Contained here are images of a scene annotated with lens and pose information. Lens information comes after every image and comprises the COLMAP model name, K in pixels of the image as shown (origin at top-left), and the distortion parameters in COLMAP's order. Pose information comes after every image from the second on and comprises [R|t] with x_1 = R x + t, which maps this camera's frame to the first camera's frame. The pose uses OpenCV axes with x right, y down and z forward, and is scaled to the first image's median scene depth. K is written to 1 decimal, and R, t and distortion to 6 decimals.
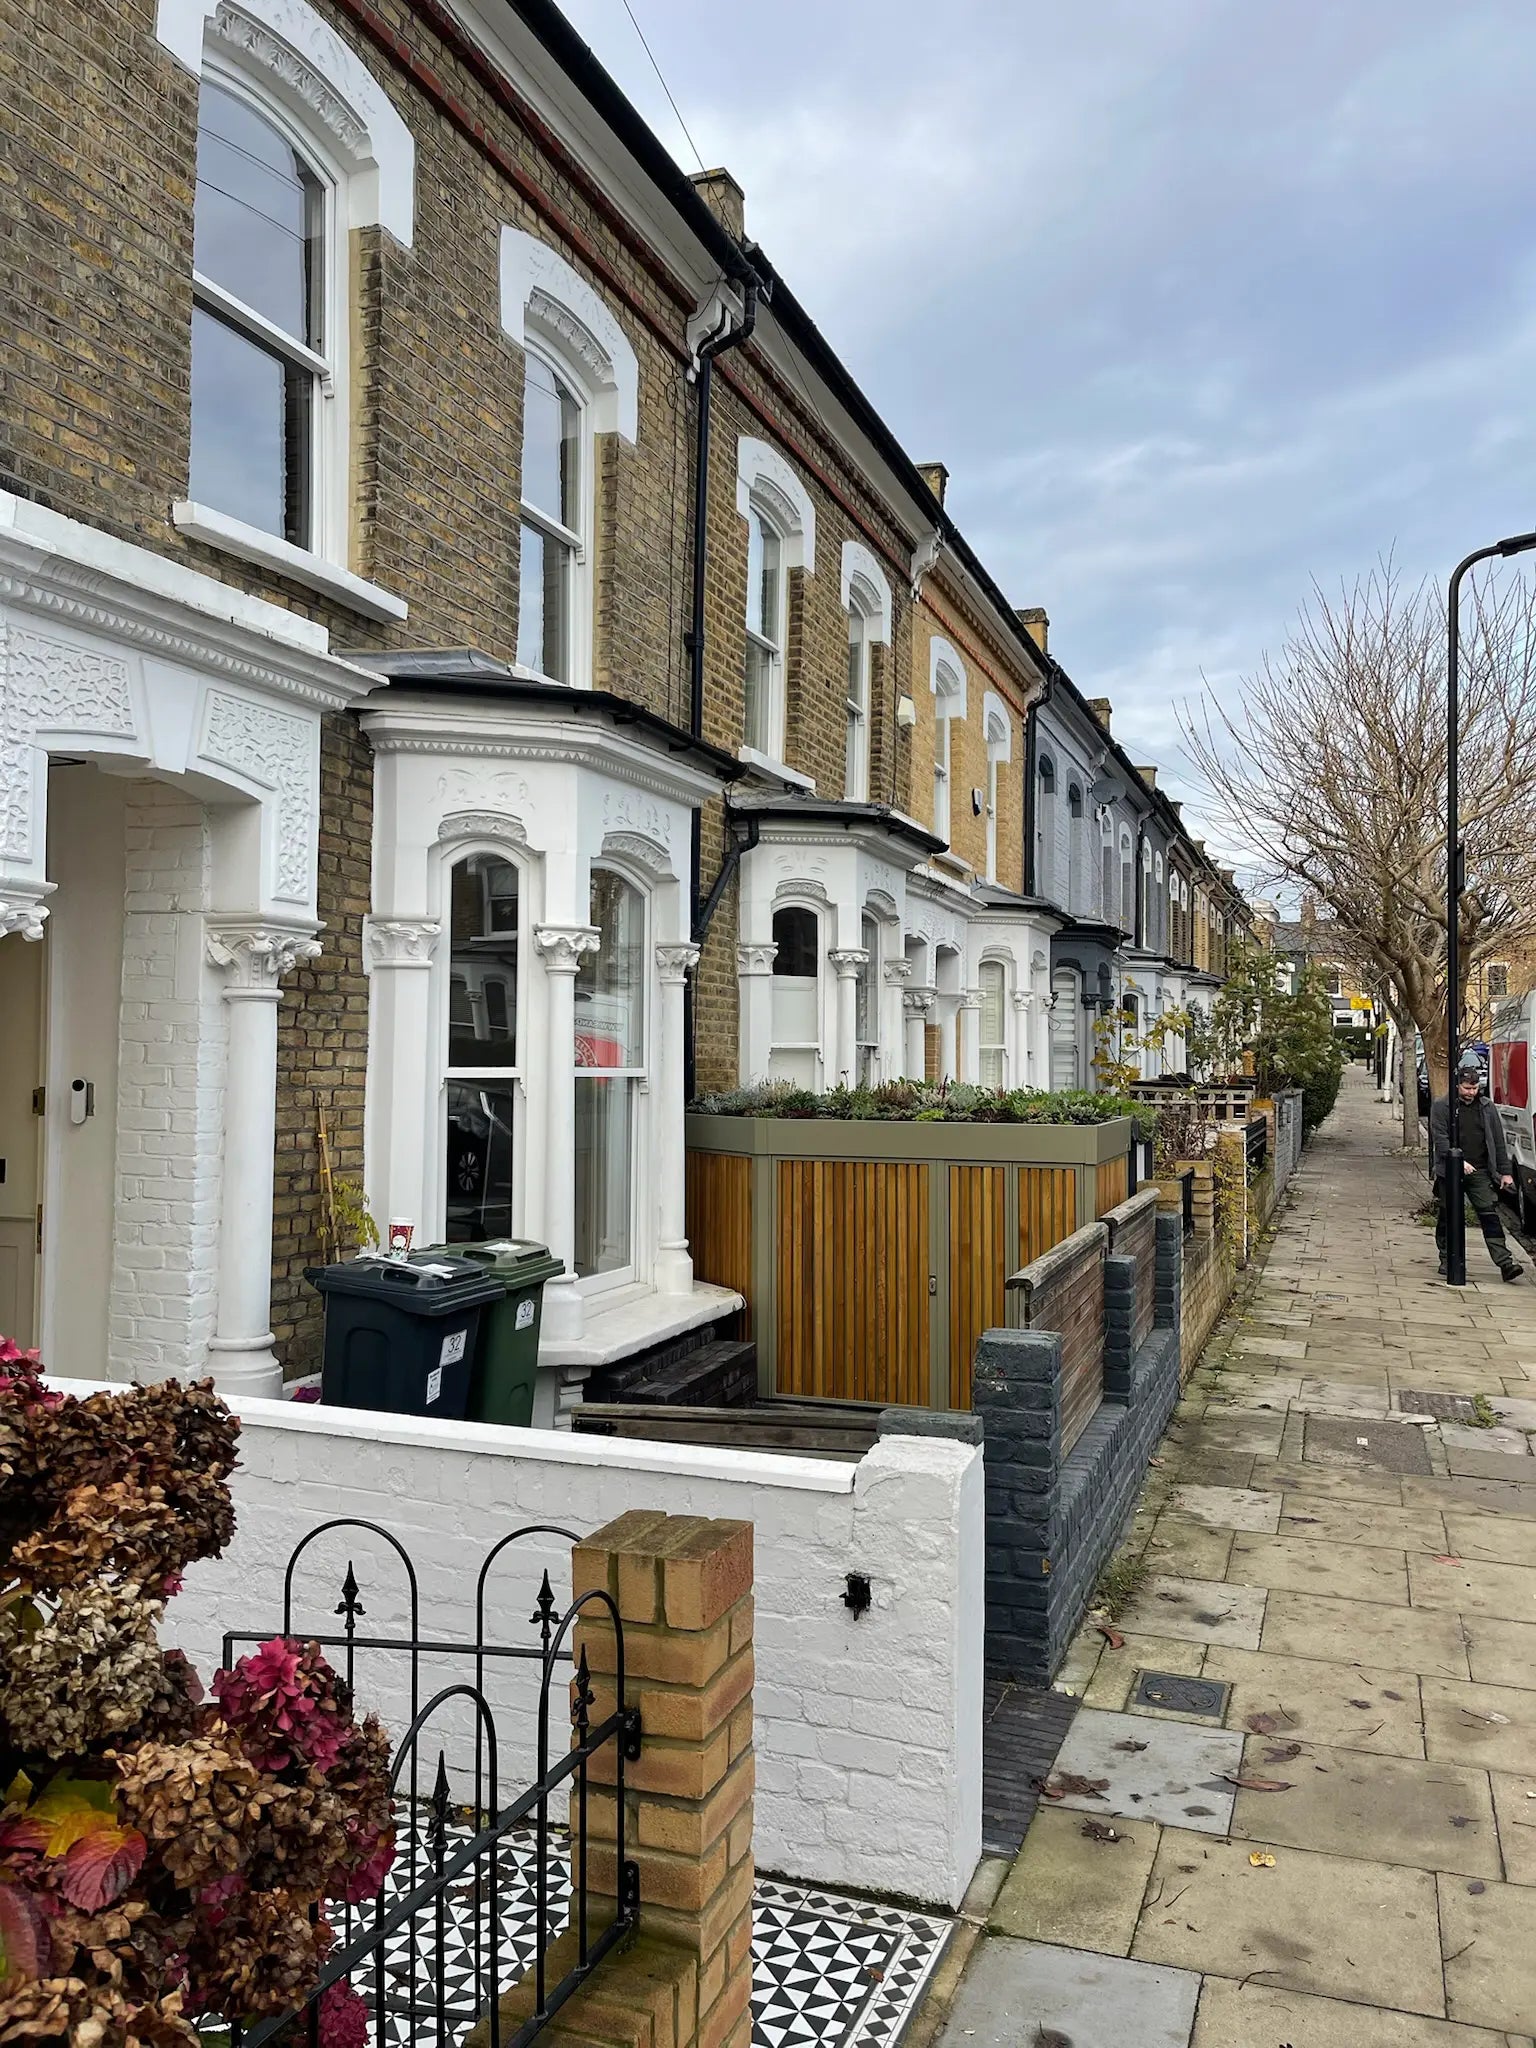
lens RADIAL K [[1554.6, 0, 775.6], [0, 1554.6, 1009.2], [0, 0, 1]] dist [0.043446, -0.038460]
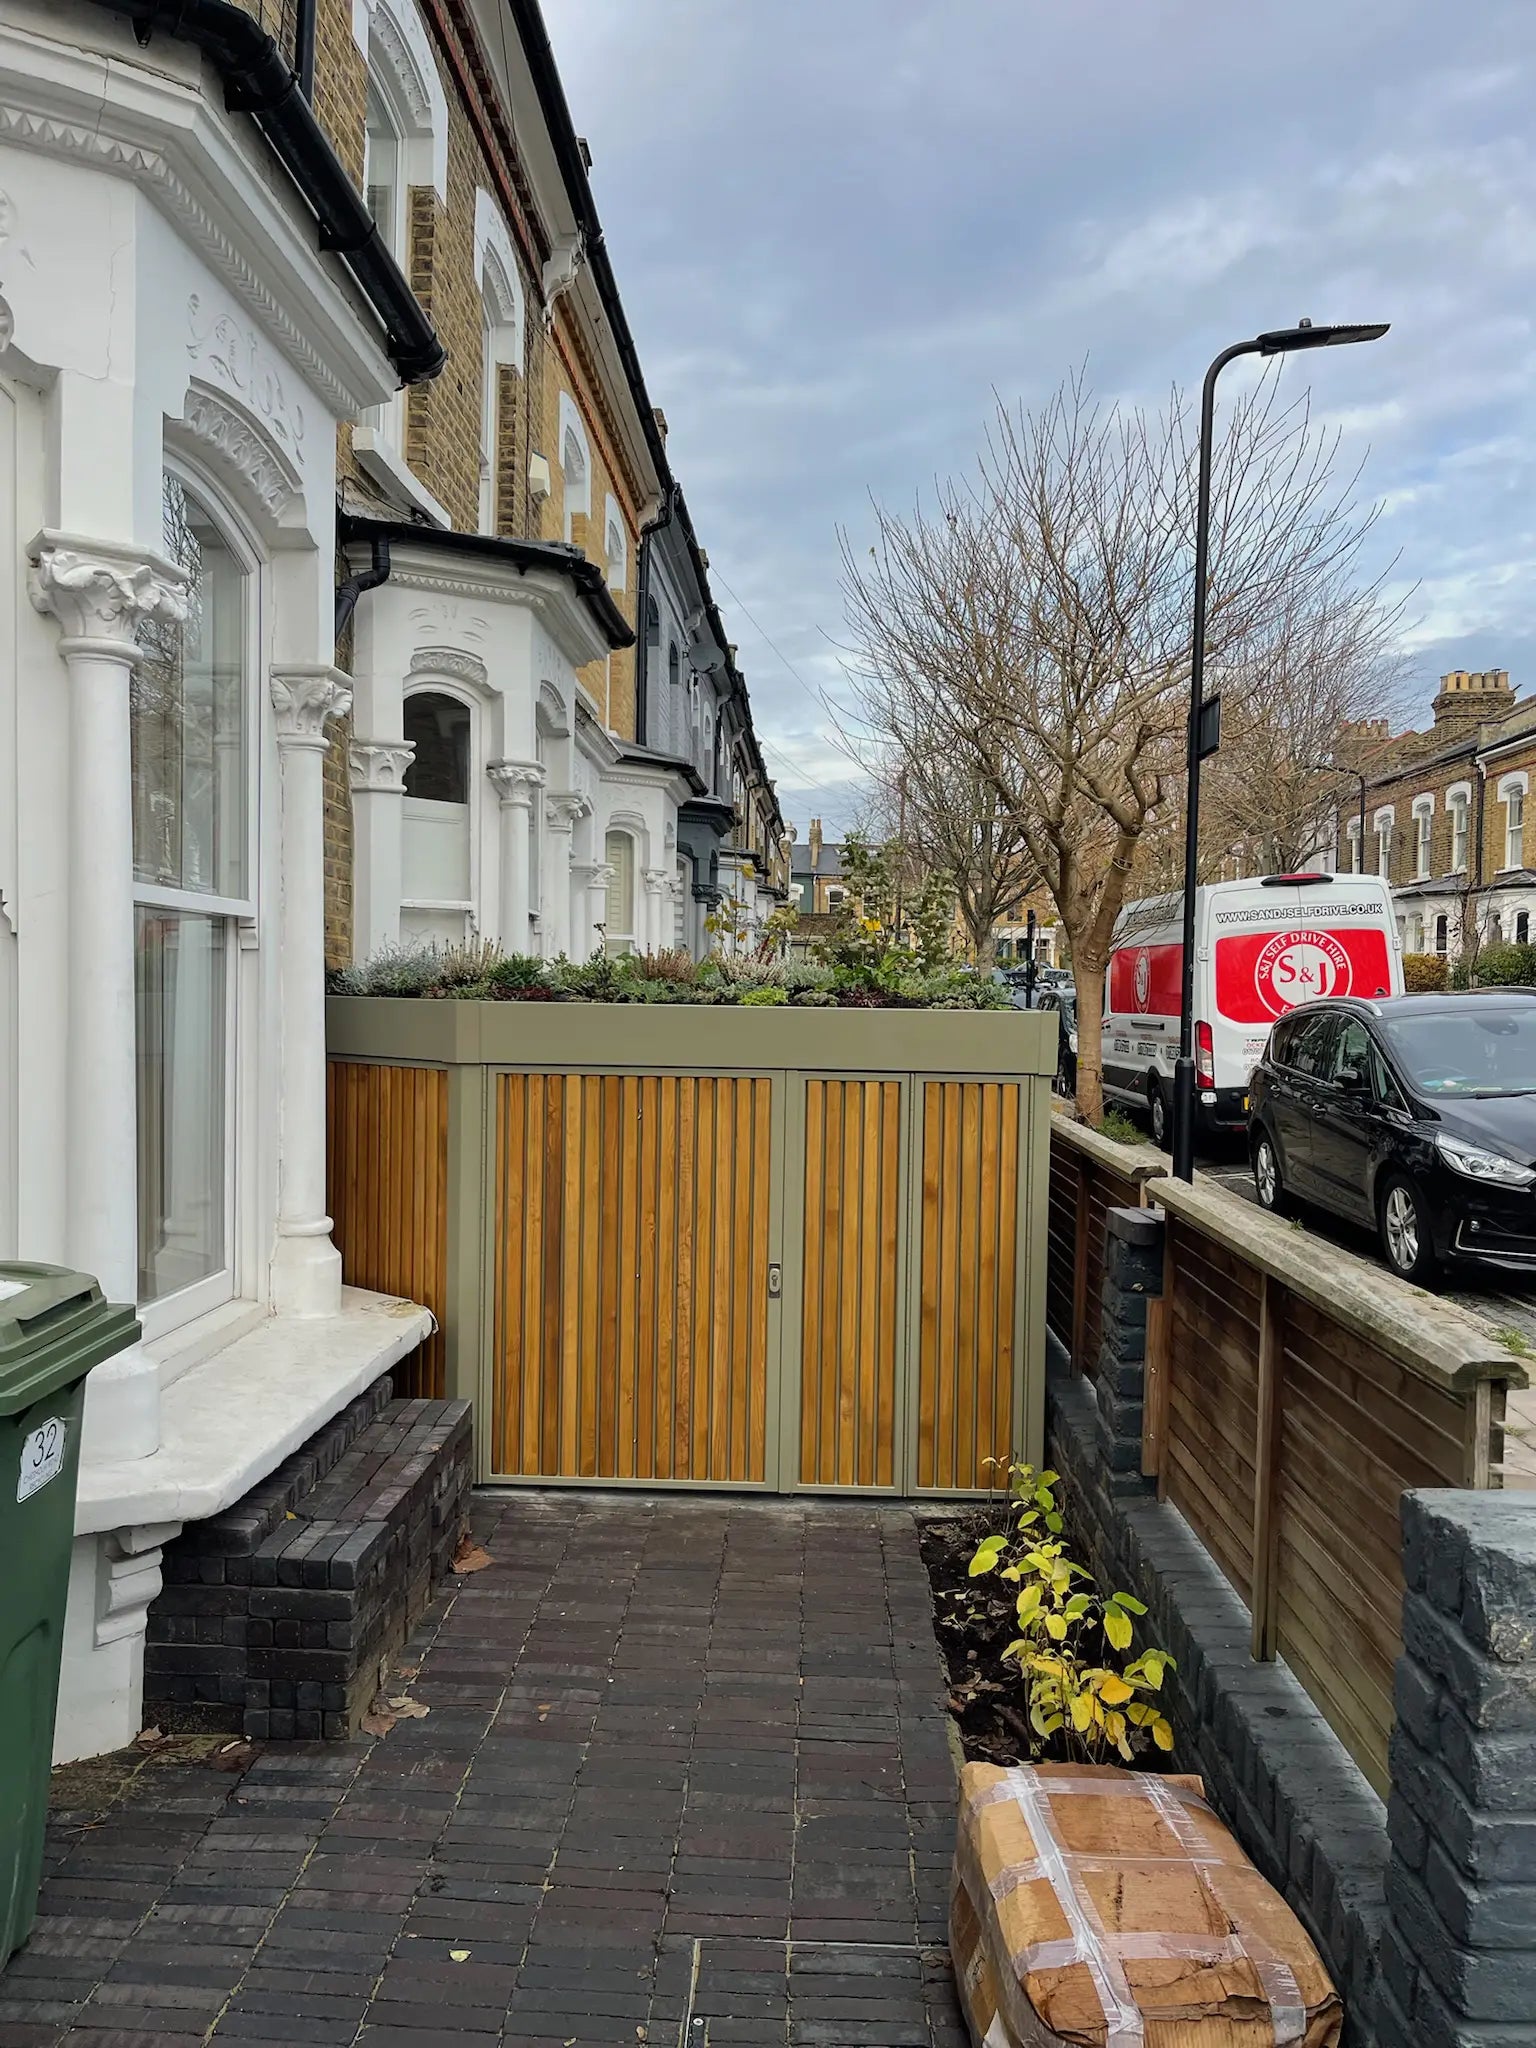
lens RADIAL K [[1554.6, 0, 782.6], [0, 1554.6, 1044.8], [0, 0, 1]] dist [0.043446, -0.038460]
pose [[0.946774, 0.000060, 0.321898, -0.063655], [-0.023773, 0.997282, 0.069736, 0.034311], [-0.321019, -0.073677, 0.944203, 0.329199]]
